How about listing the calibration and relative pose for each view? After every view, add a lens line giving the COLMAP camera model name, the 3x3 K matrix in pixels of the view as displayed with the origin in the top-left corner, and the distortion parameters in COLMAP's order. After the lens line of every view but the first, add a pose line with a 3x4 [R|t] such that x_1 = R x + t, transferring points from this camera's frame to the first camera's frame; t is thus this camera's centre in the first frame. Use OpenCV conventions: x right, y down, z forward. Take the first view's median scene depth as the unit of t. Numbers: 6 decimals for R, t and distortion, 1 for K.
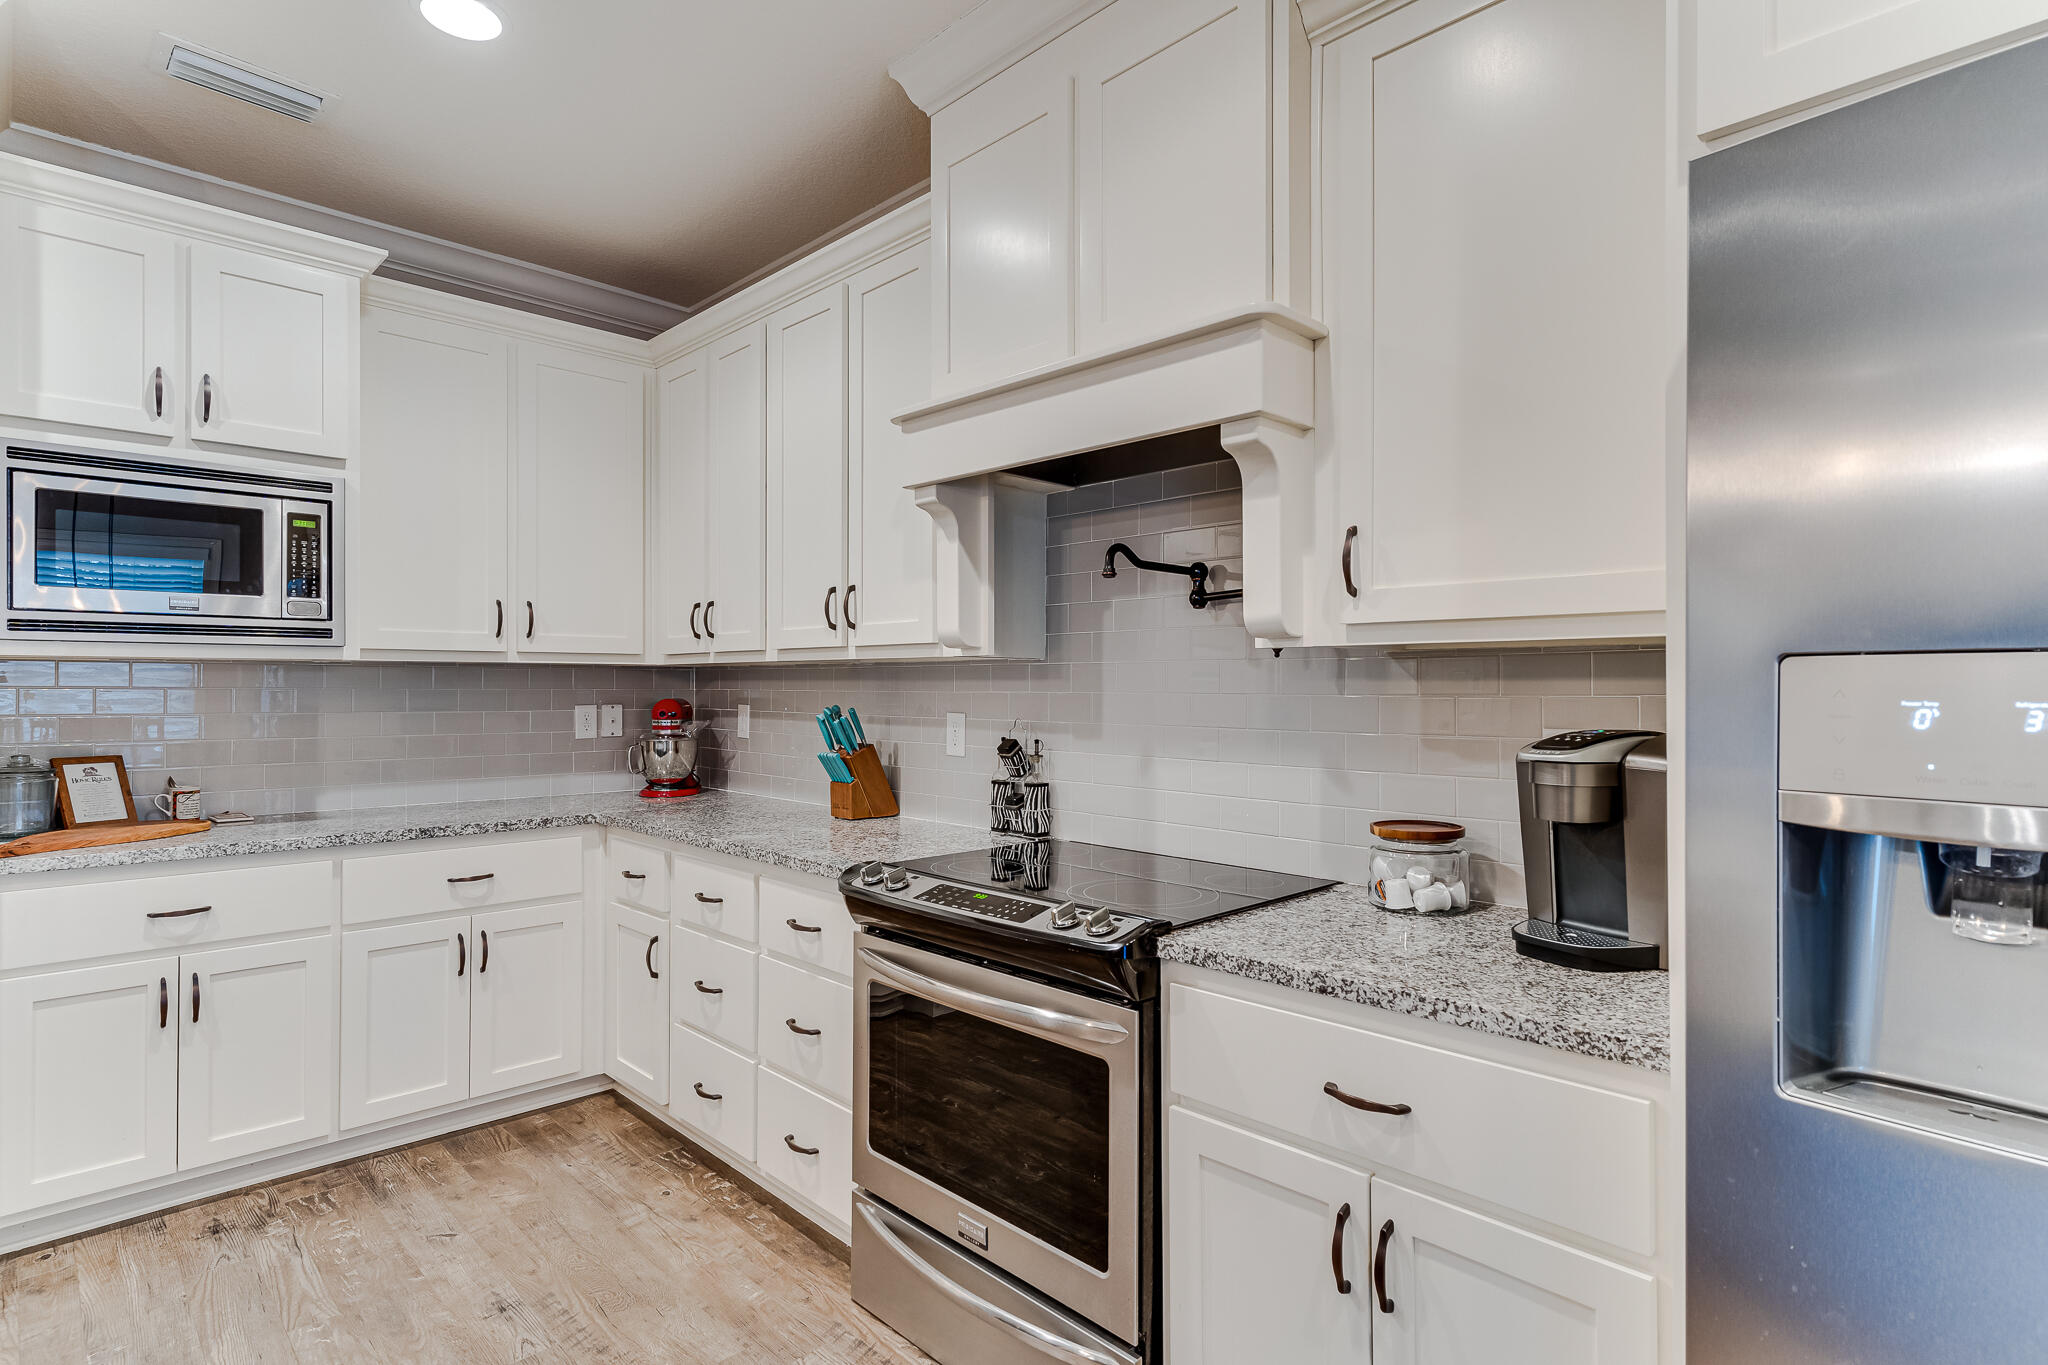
lens RADIAL K [[1027.5, 0, 1026.7], [0, 1027.5, 683.0], [0, 0, 1]] dist [-0.002785, 0.001825]
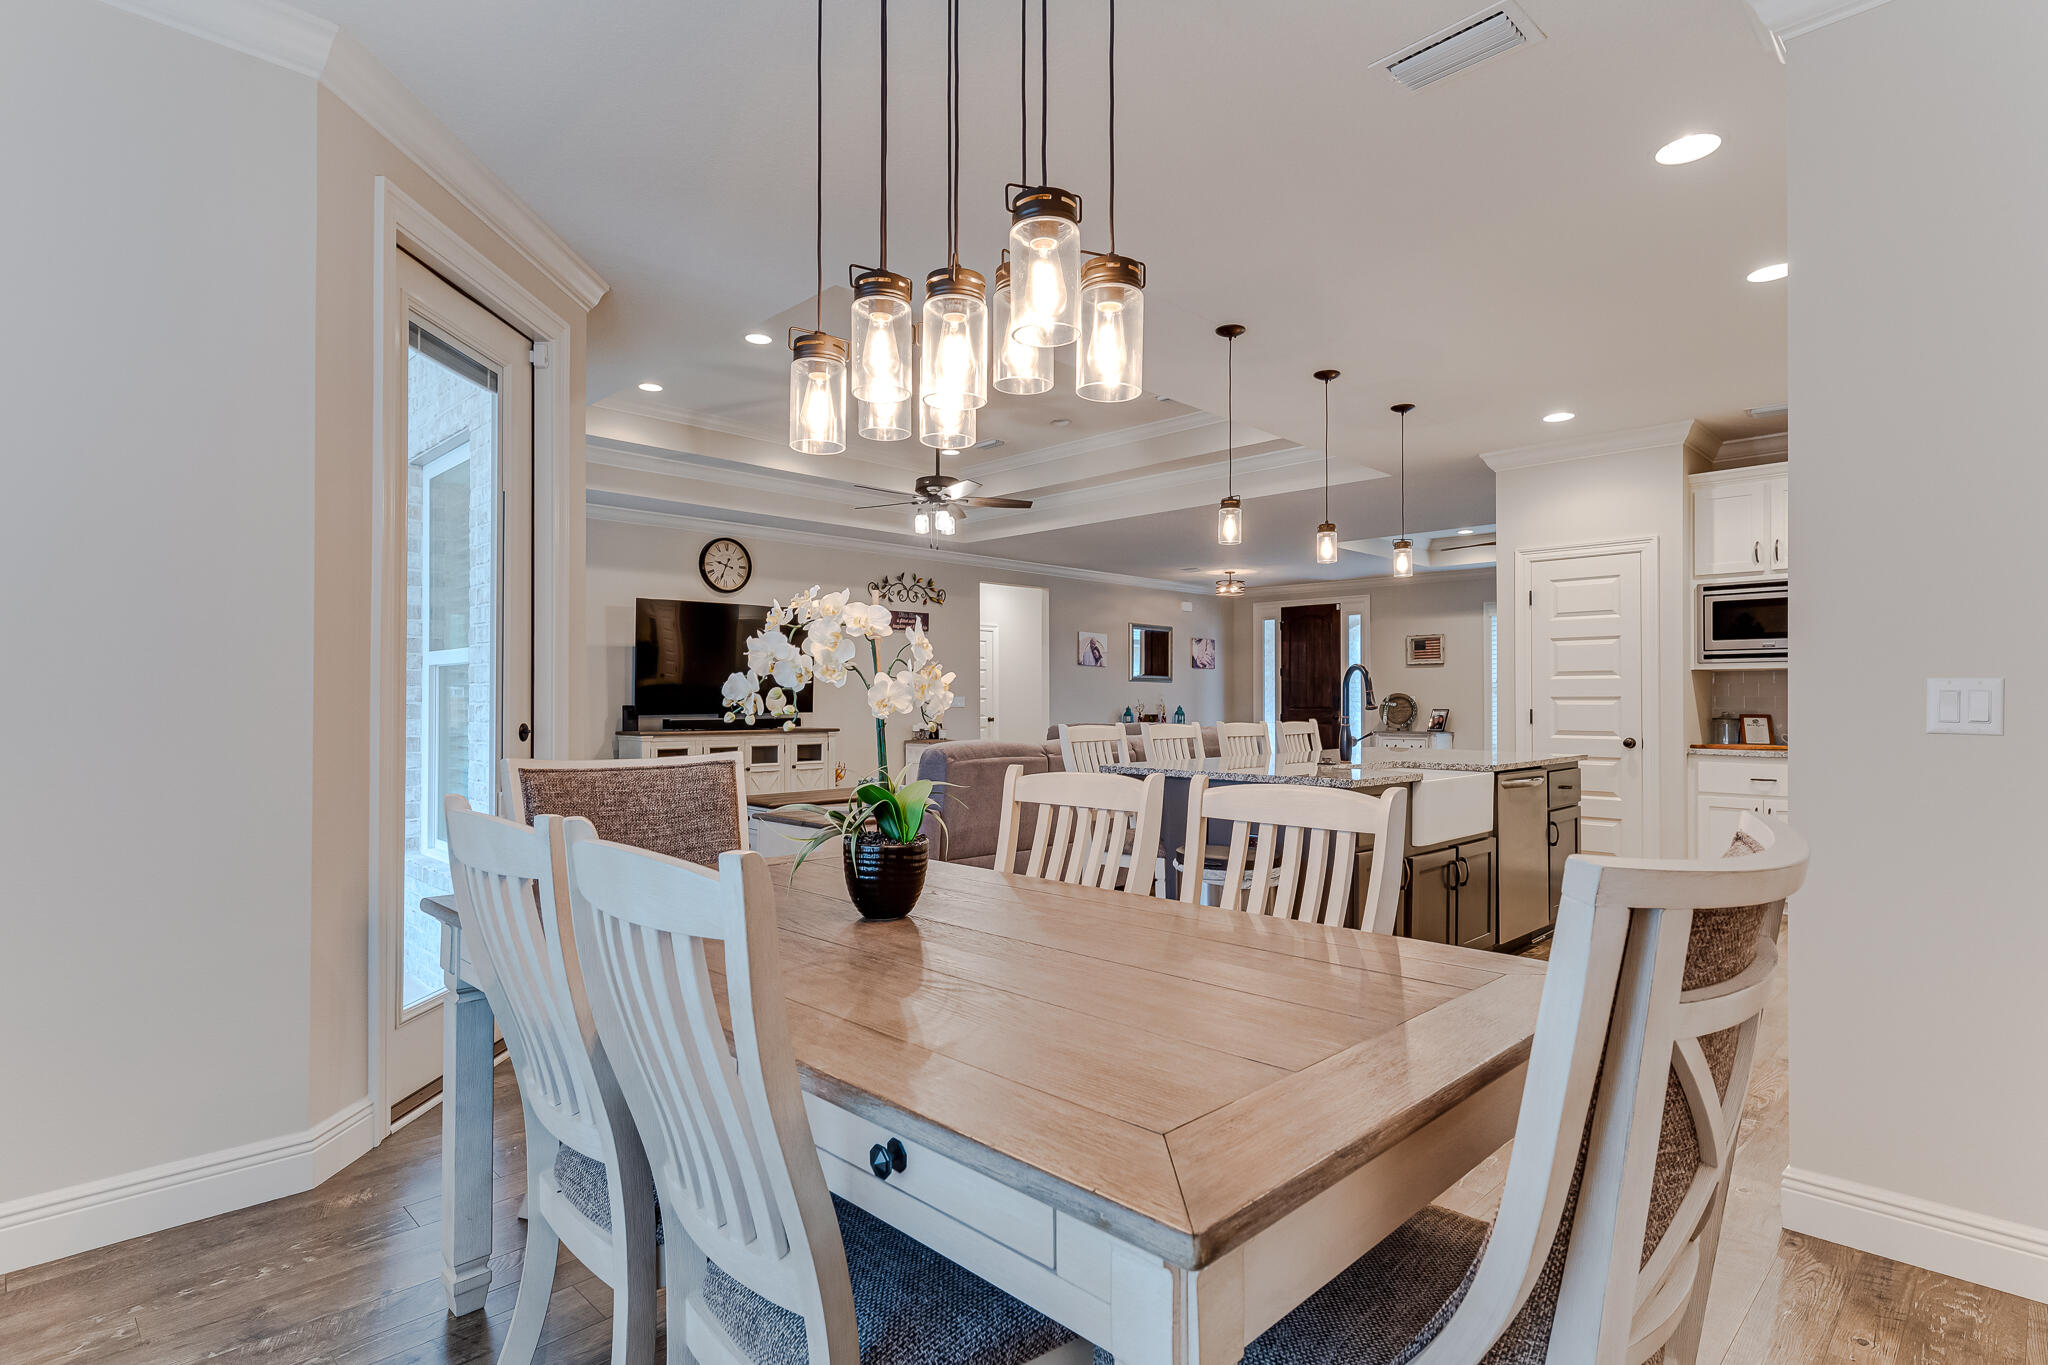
lens RADIAL K [[1027.5, 0, 1028.6], [0, 1027.5, 687.0], [0, 0, 1]] dist [-0.002785, 0.001825]
pose [[0.001299, -0.015052, -0.999886, 1.339644], [-0.001755, 0.999885, -0.015054, 0.050447], [0.999998, 0.001774, 0.001272, -0.584186]]
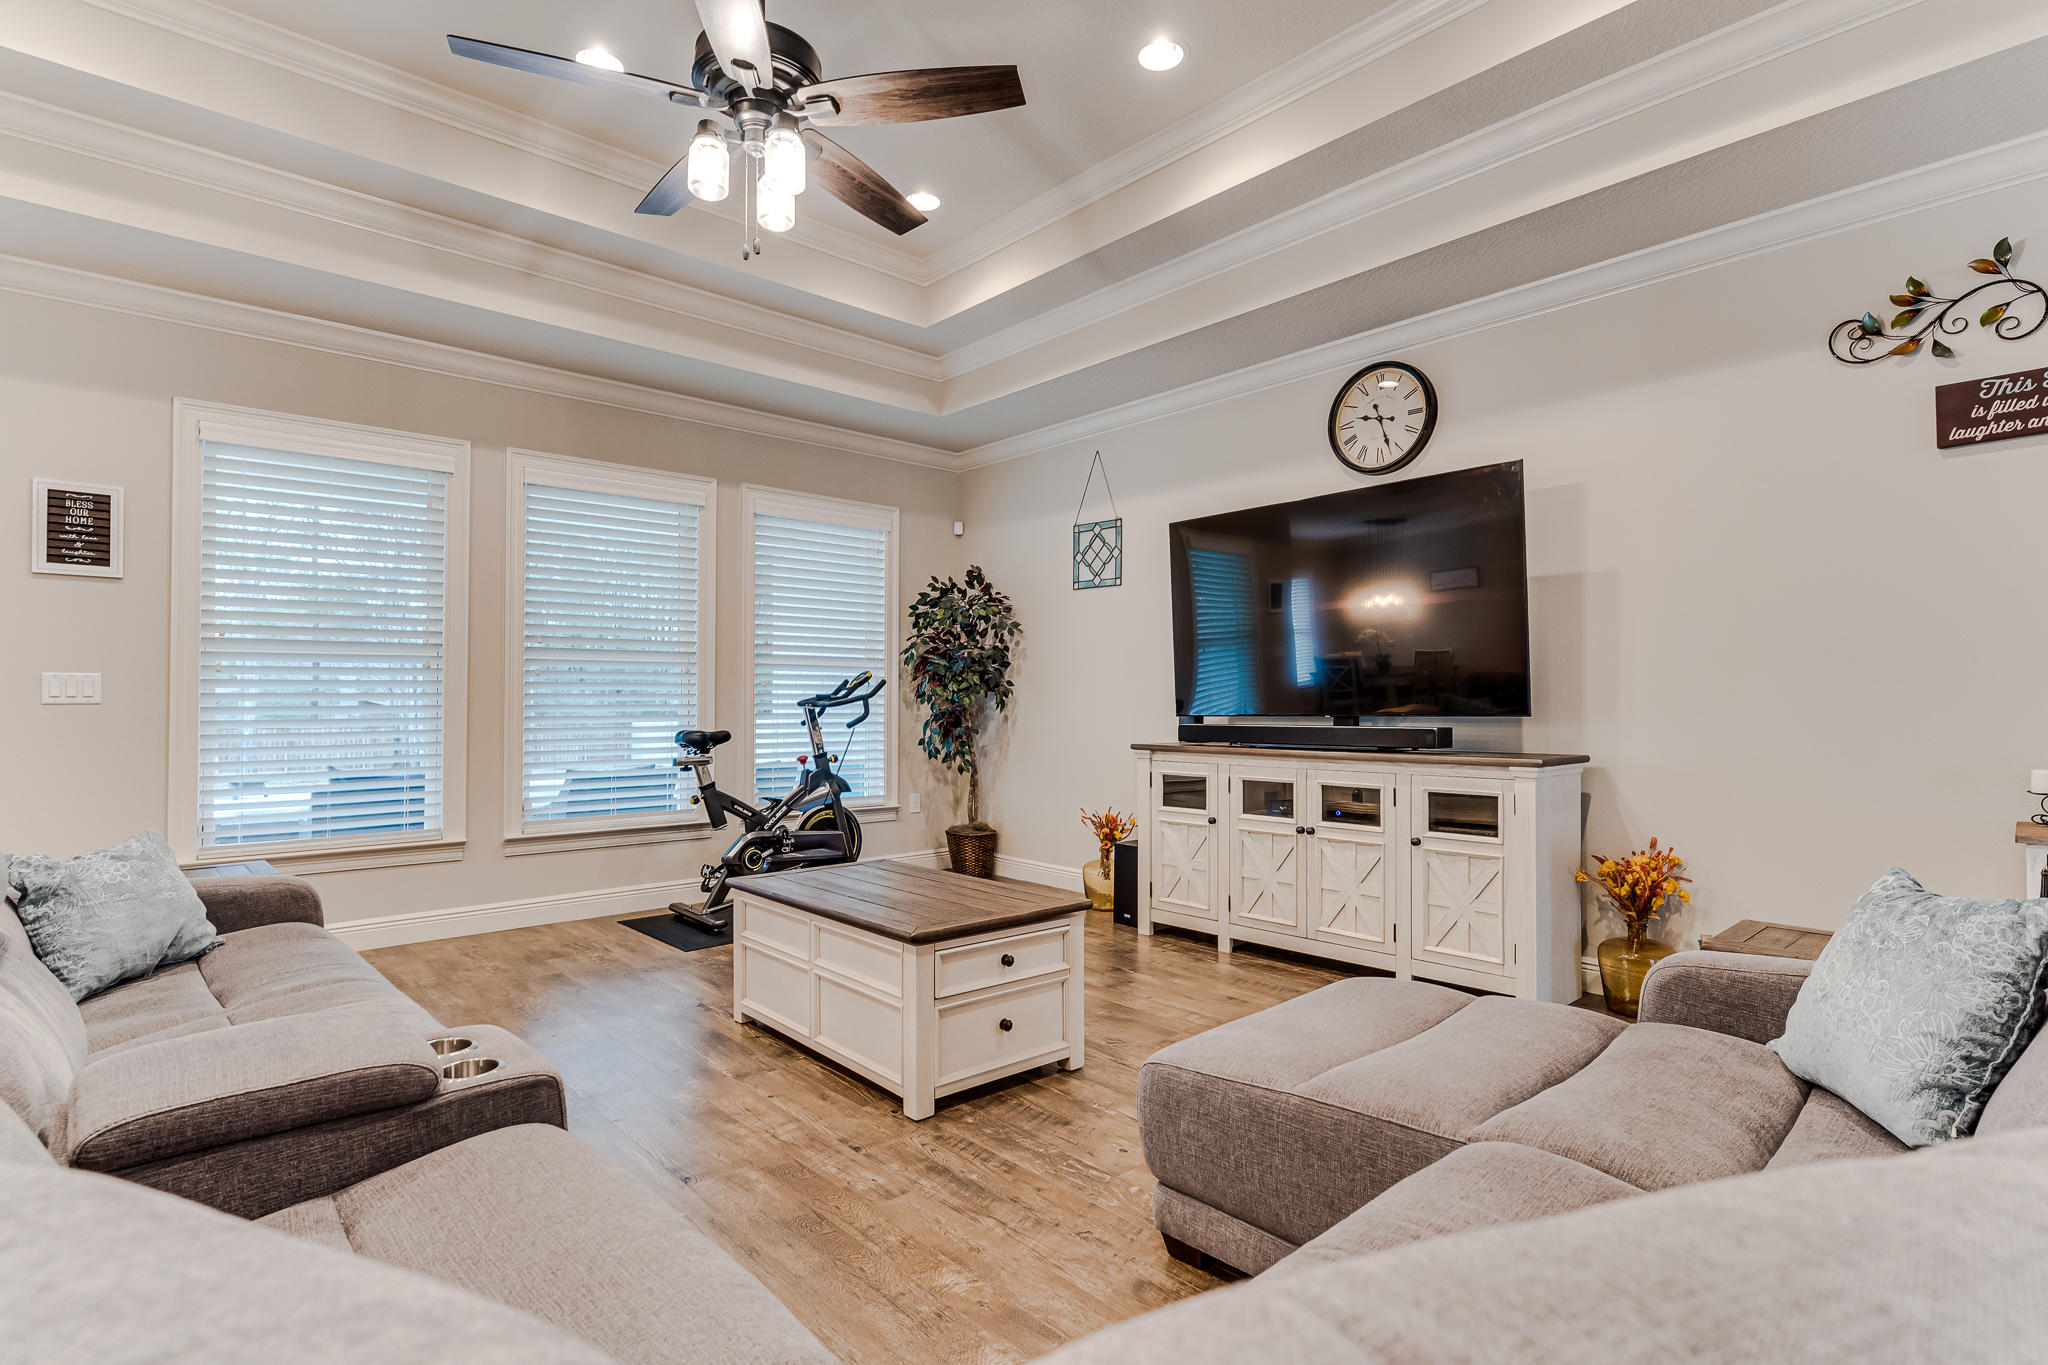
lens RADIAL K [[995.5, 0, 1016.0], [0, 995.5, 691.1], [0, 0, 1]] dist [-0.010313, 0.002953]
pose [[-0.999224, -0.000465, 0.039386, -1.583819], [-0.000933, 0.999929, -0.011861, 0.067337], [-0.039378, -0.011888, -0.999154, 0.077946]]
